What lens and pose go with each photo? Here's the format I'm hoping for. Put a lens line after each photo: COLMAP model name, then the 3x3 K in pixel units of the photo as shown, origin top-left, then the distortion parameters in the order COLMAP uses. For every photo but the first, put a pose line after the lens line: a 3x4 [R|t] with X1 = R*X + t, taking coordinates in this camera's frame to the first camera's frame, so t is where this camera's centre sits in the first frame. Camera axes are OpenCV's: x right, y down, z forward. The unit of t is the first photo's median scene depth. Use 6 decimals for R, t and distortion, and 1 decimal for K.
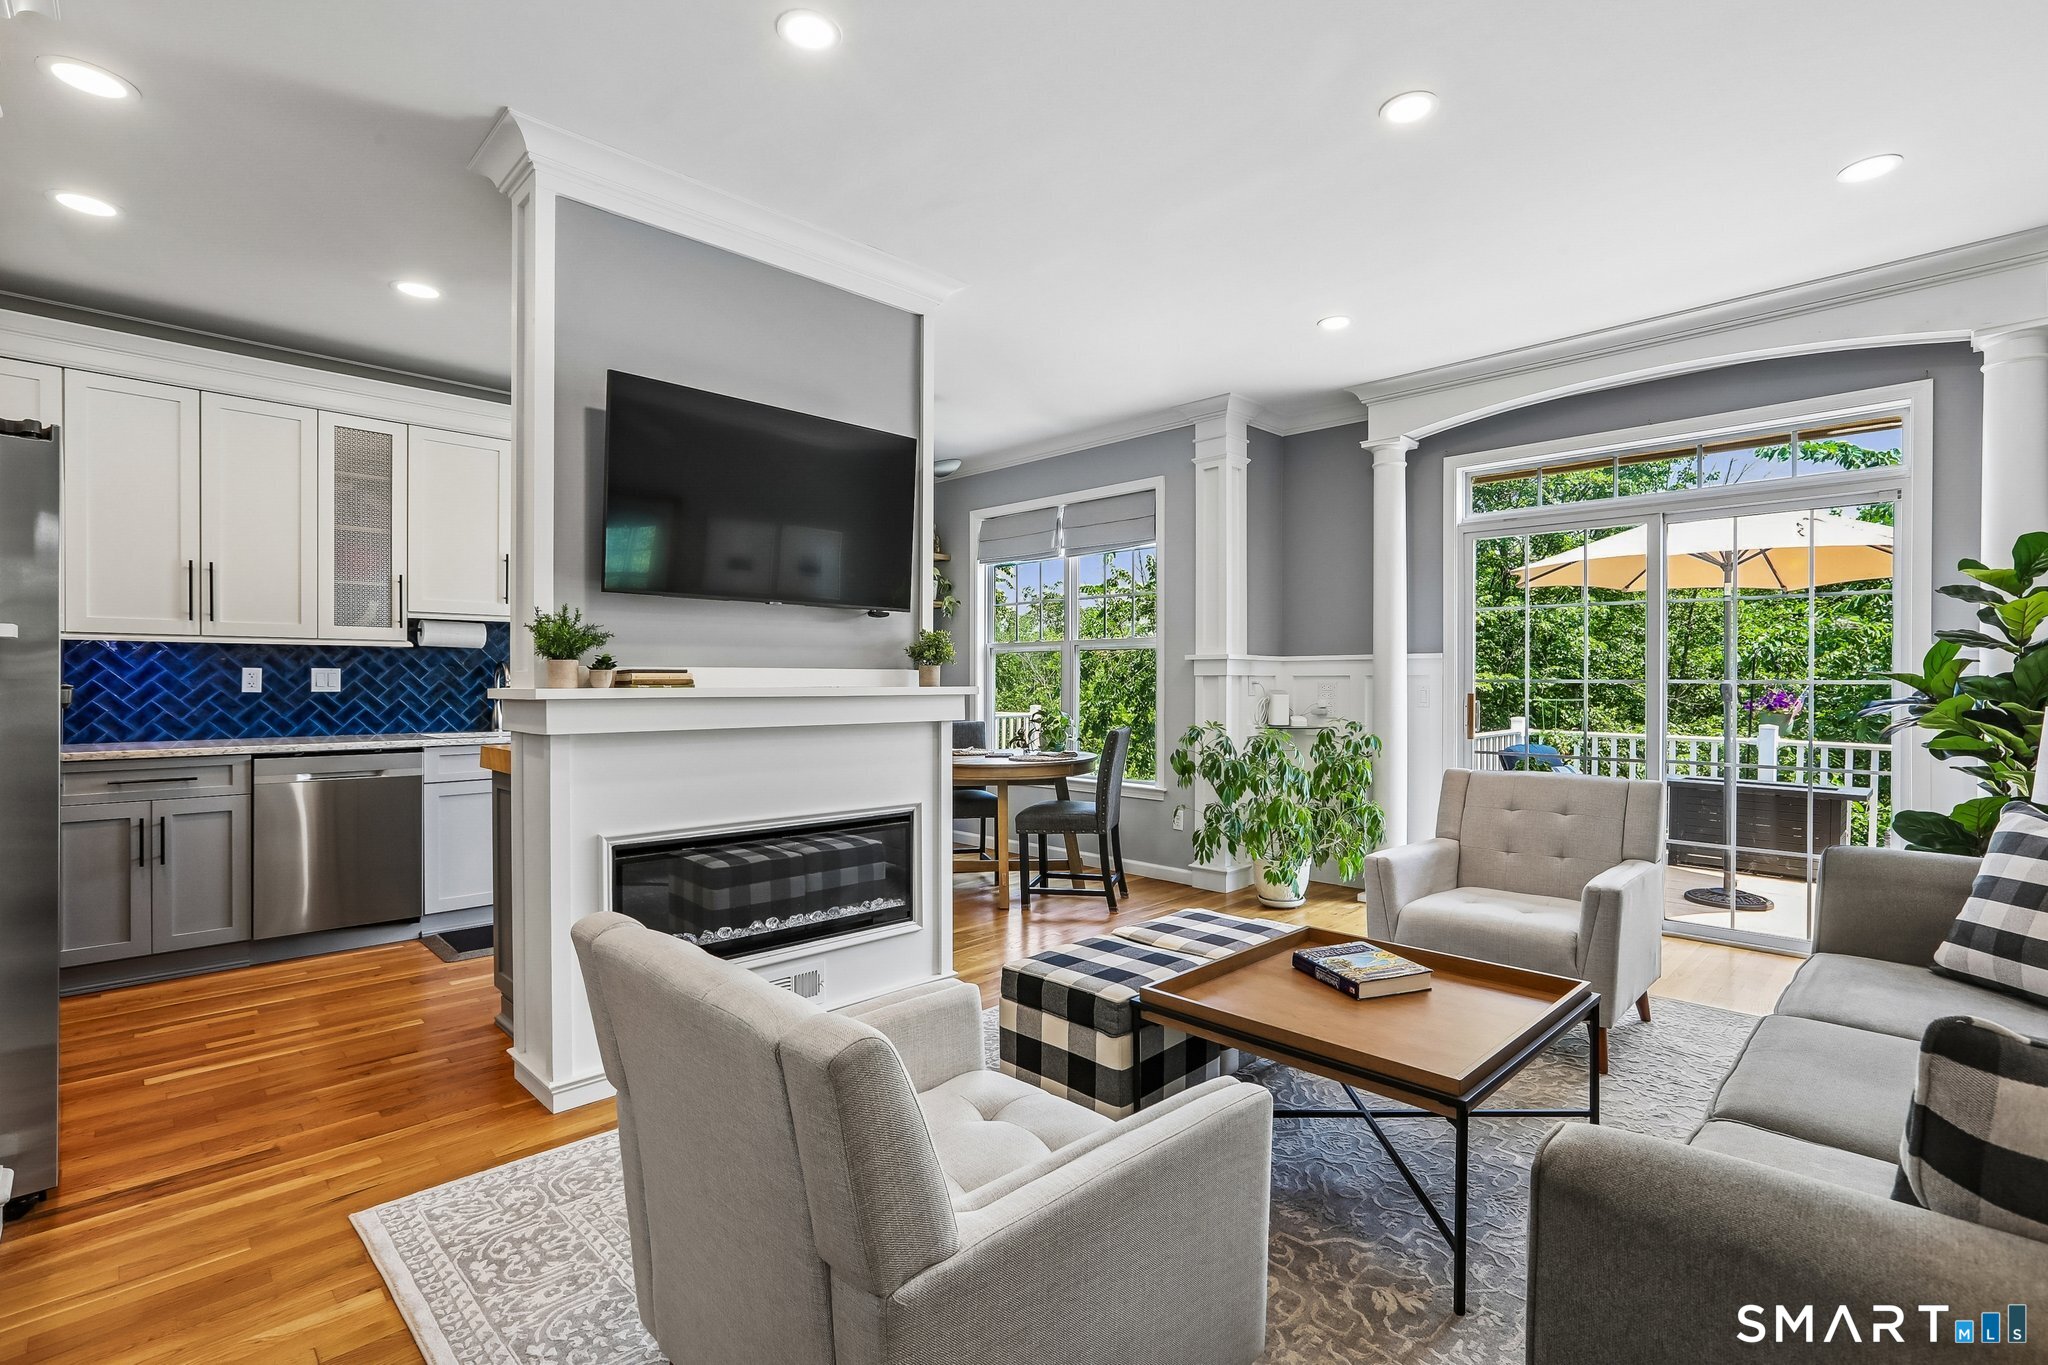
lens RADIAL K [[950.0, 0, 1020.6], [0, 950.0, 680.9], [0, 0, 1]] dist [-0.016905, 0.008272]
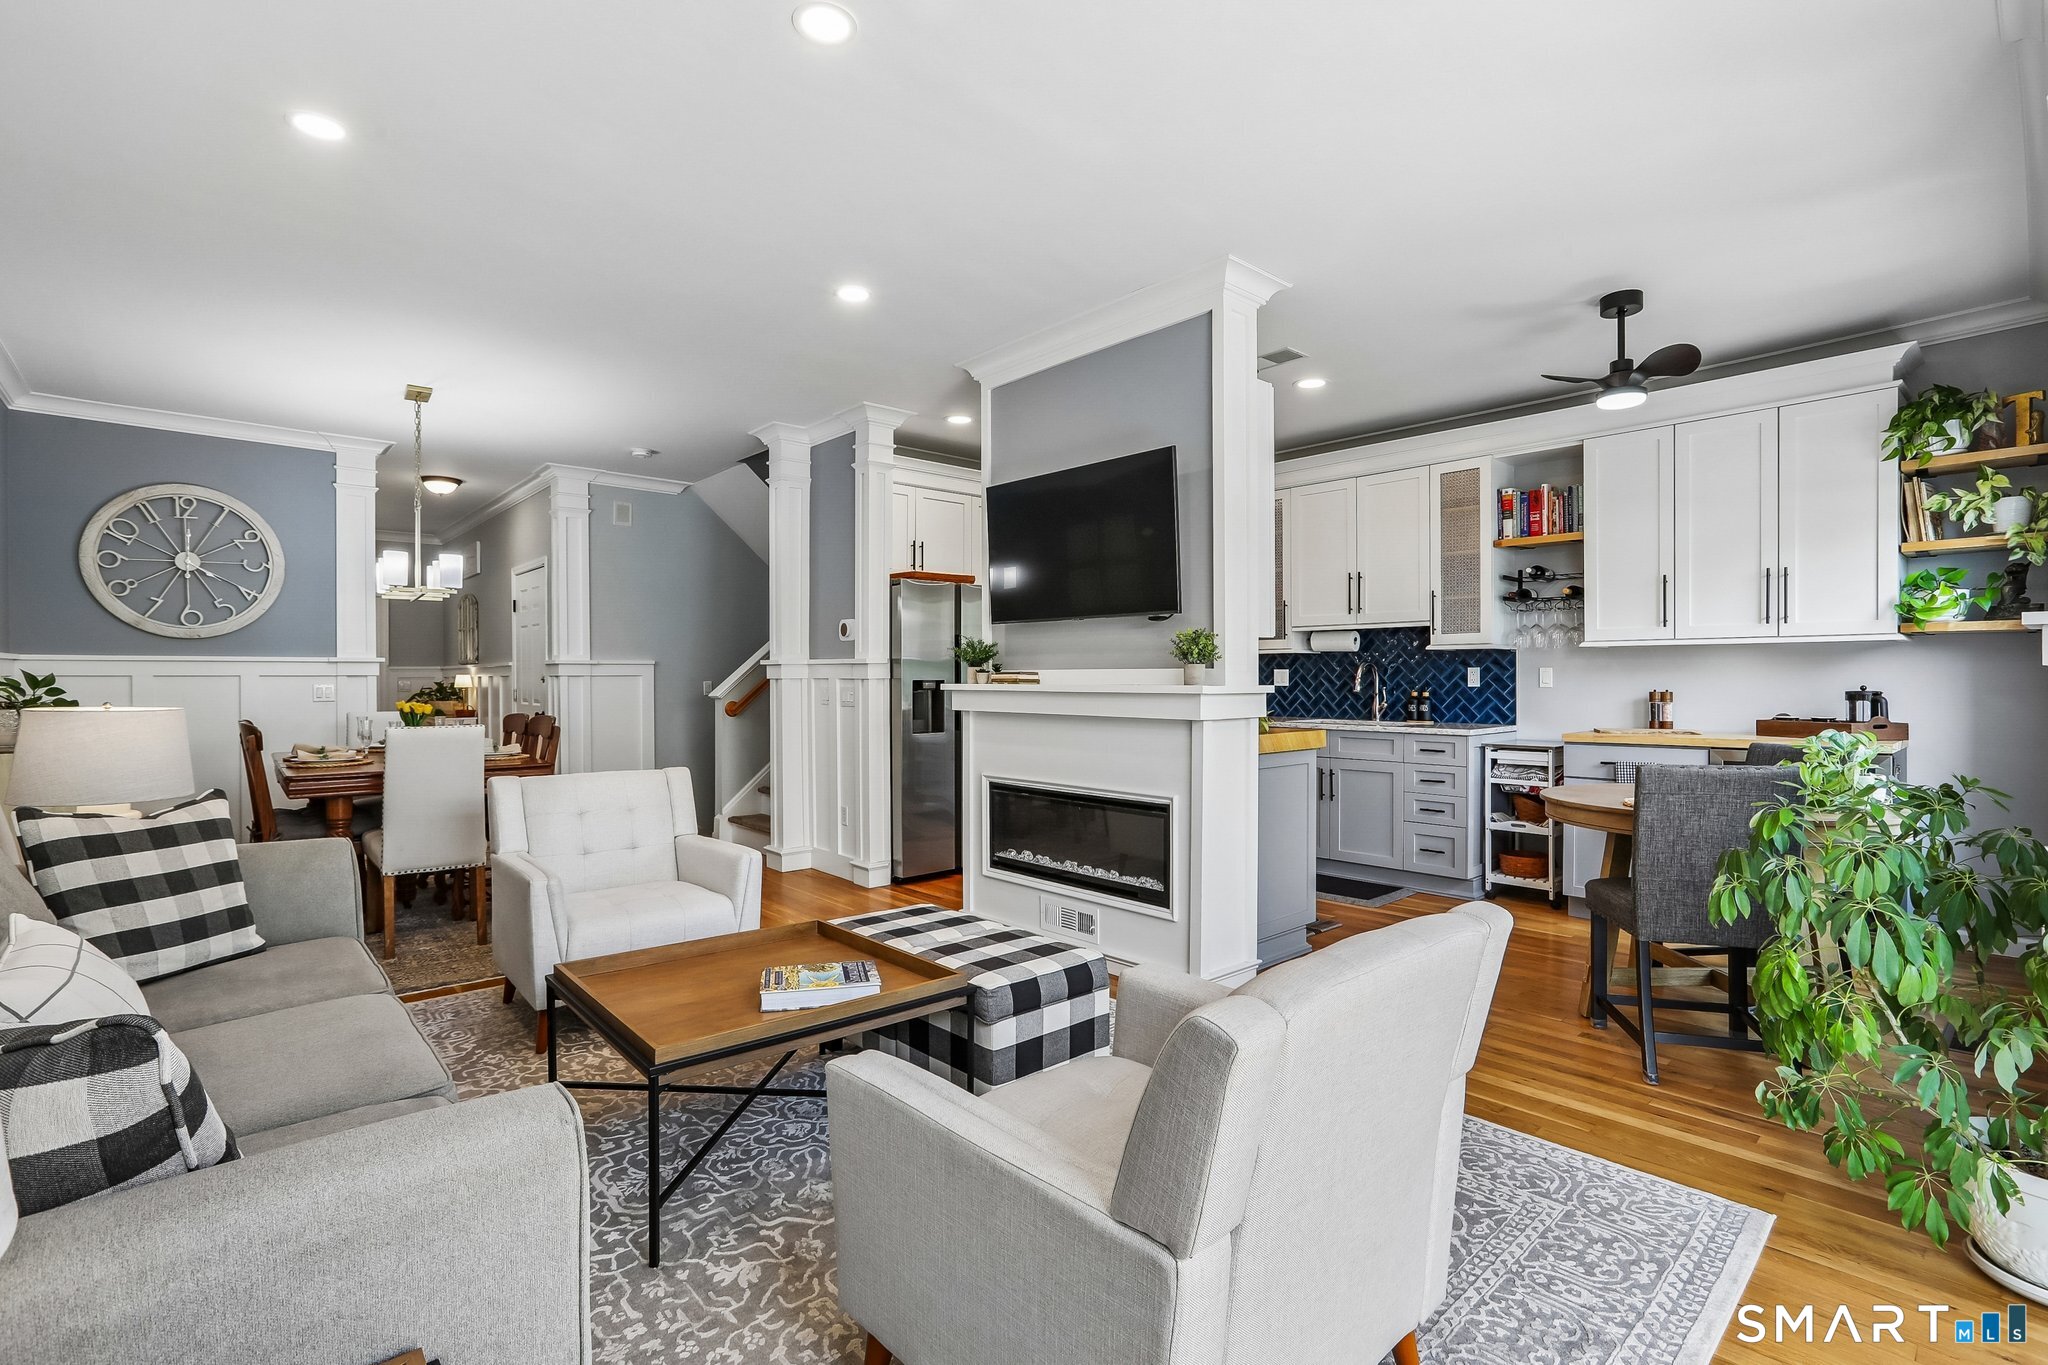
lens RADIAL K [[950.0, 0, 1045.6], [0, 950.0, 673.6], [0, 0, 1]] dist [-0.016905, 0.008272]
pose [[-0.047855, -0.005890, -0.998837, 0.705976], [0.004082, 0.999973, -0.006092, -0.000183], [0.998846, -0.004369, -0.047829, 0.692422]]
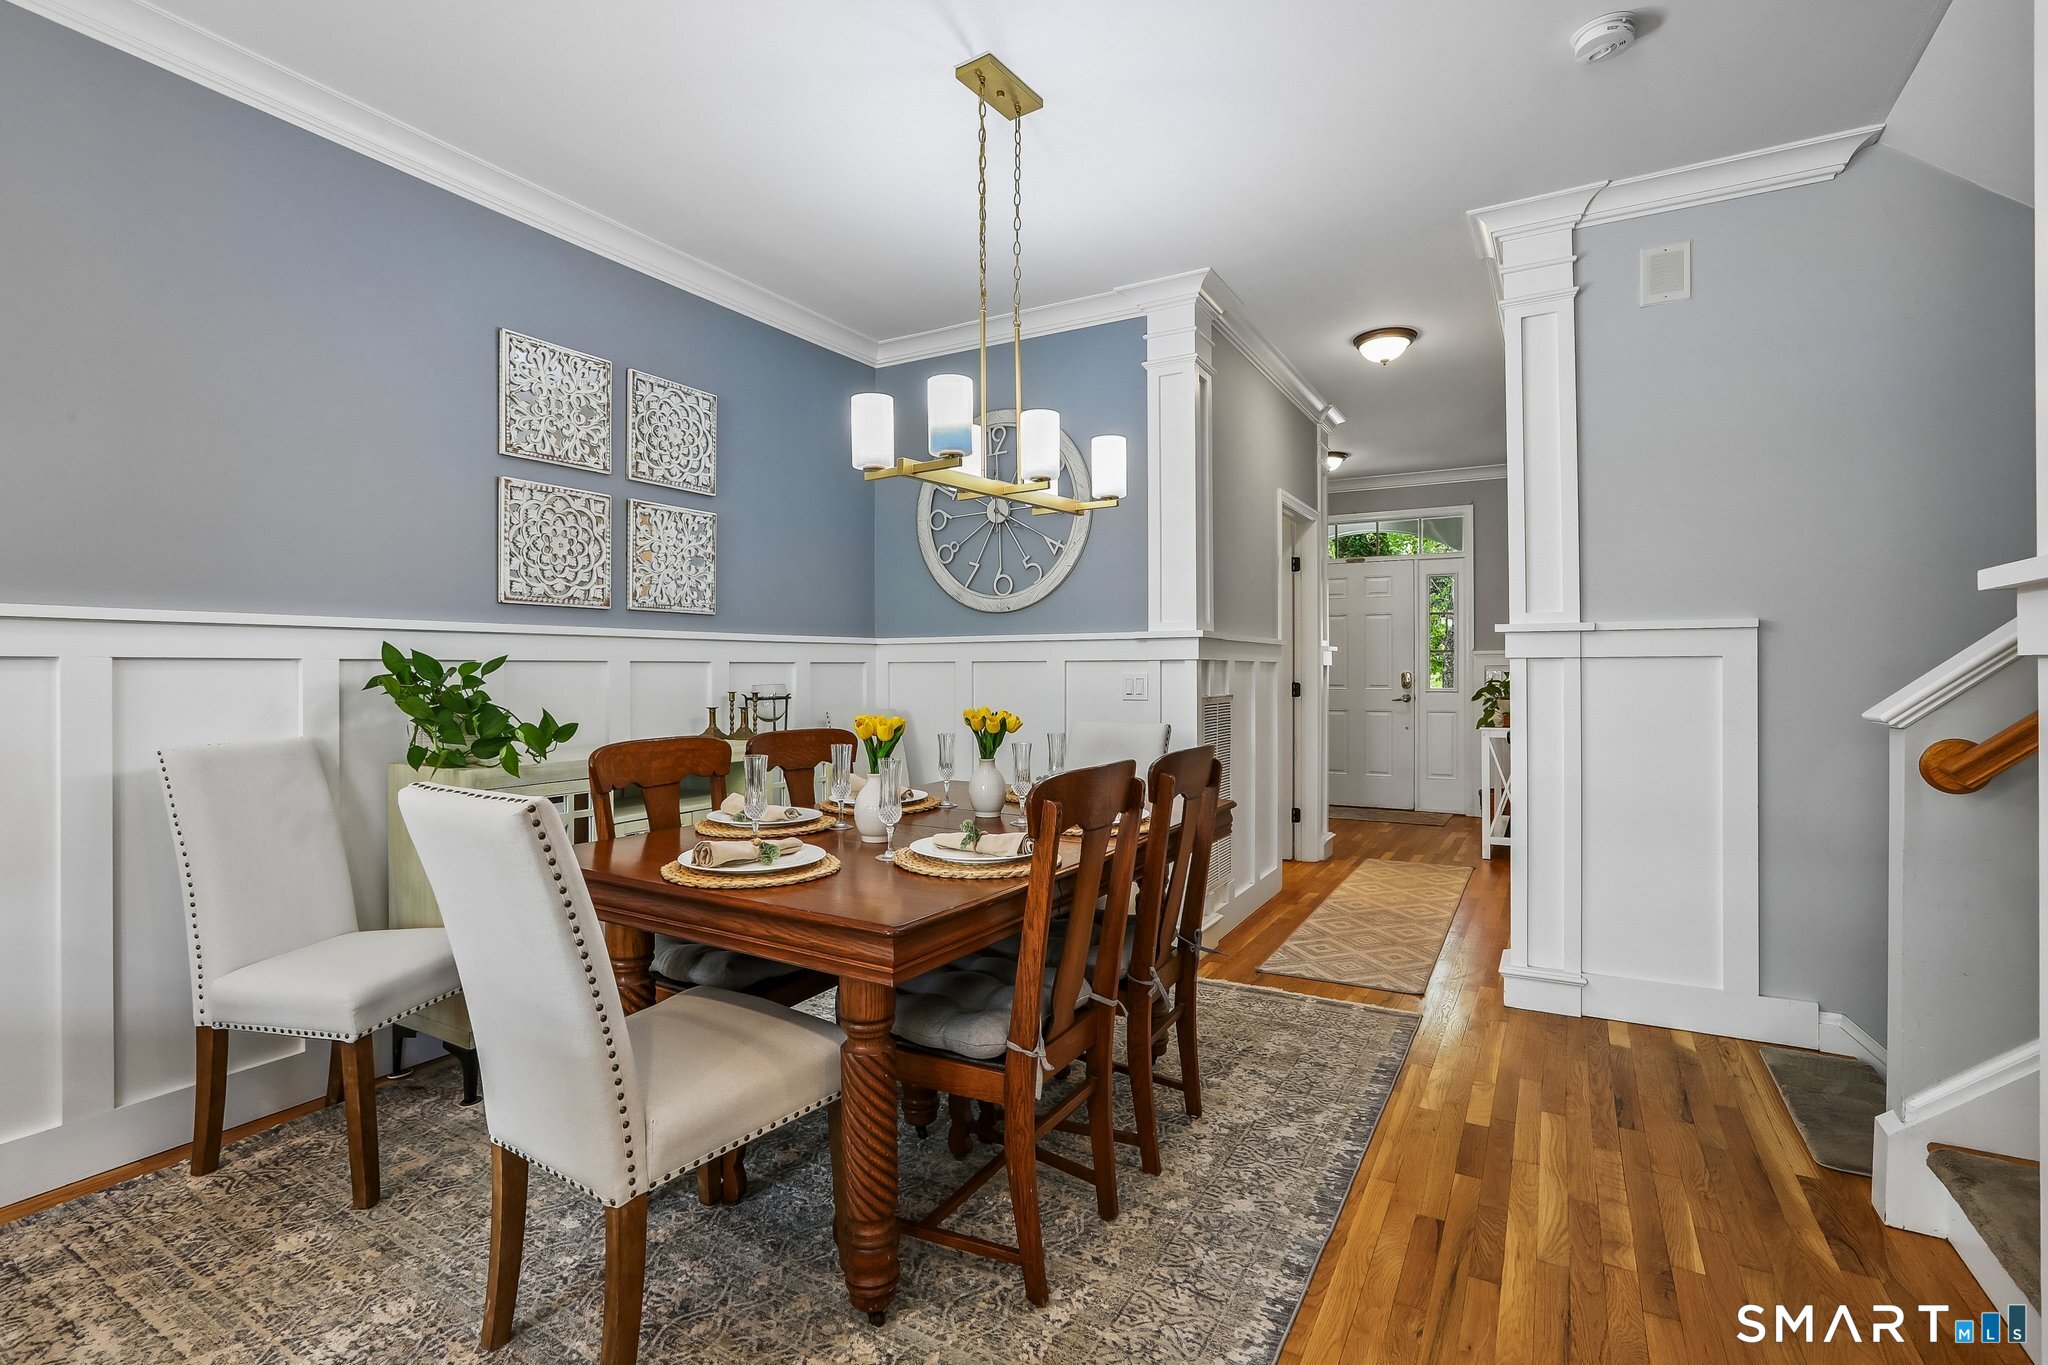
lens RADIAL K [[950.0, 0, 1033.1], [0, 950.0, 676.6], [0, 0, 1]] dist [-0.016905, 0.008272]
pose [[-0.964311, 0.001023, -0.264771, -0.216406], [0.000370, 0.999997, 0.002516, 0.002782], [0.264773, 0.002328, -0.964308, 0.441202]]
